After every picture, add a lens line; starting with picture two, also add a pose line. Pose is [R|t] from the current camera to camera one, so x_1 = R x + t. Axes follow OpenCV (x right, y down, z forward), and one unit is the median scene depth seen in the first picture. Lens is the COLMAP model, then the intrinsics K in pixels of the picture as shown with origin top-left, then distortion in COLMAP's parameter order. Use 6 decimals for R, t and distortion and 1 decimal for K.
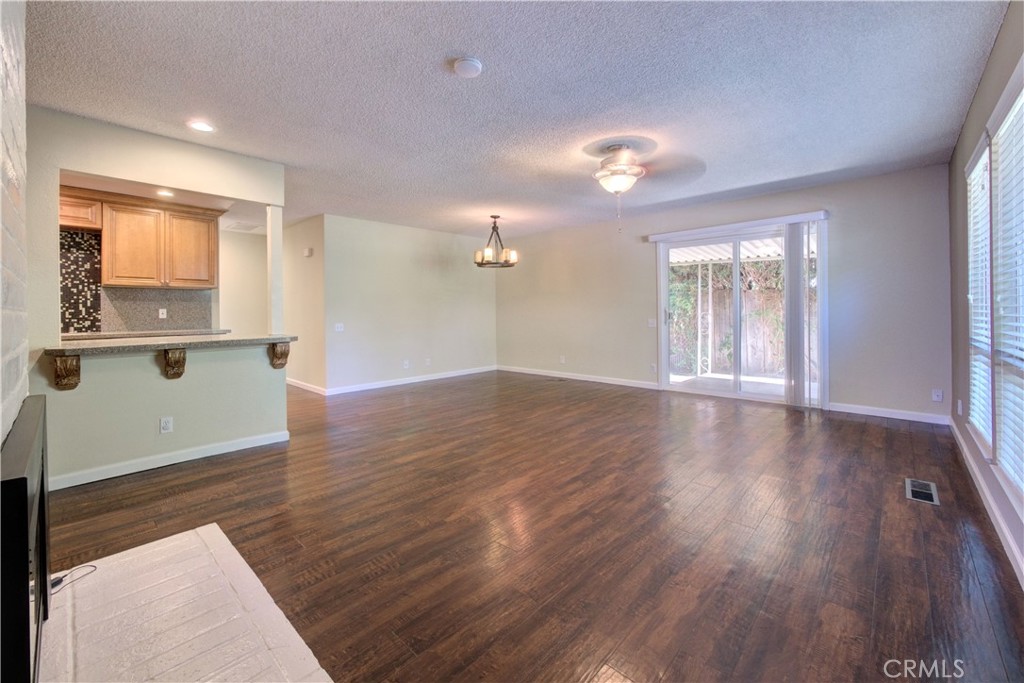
lens RADIAL K [[419.9, 0, 505.9], [0, 419.9, 309.8], [0, 0, 1]] dist [-0.018120, 0.005556]
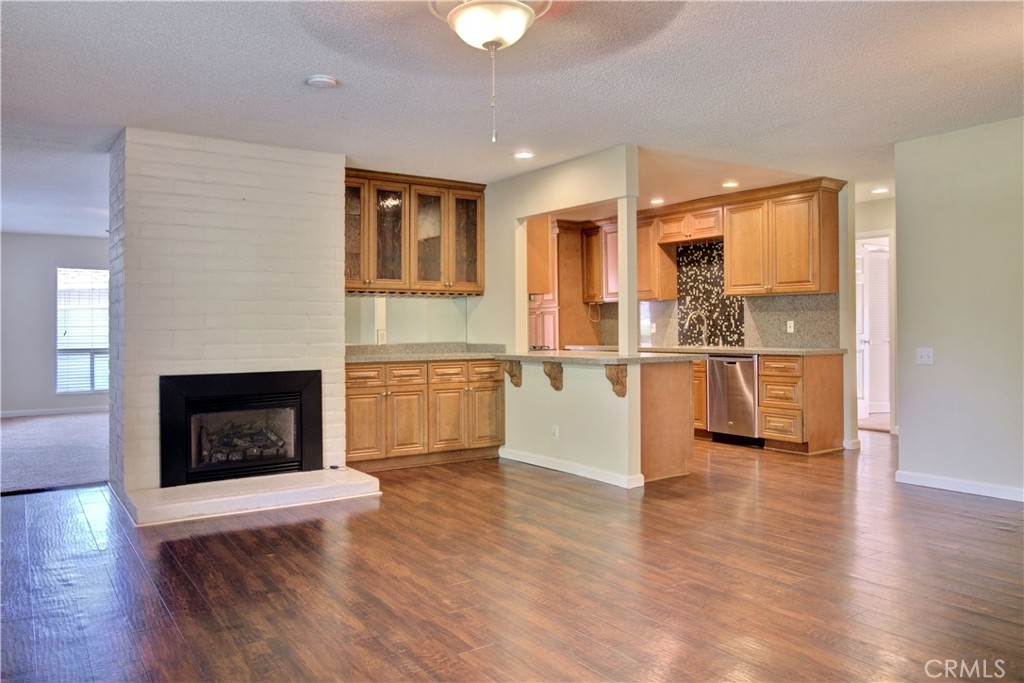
lens RADIAL K [[751.2, 0, 511.4], [0, 751.2, 335.7], [0, 0, 1]] dist [-0.008313, 0.000649]
pose [[-0.233038, 0.018979, -0.972282, 0.972699], [0.017325, 0.999732, 0.015363, -0.006620], [0.972313, -0.013264, -0.233305, 1.182925]]
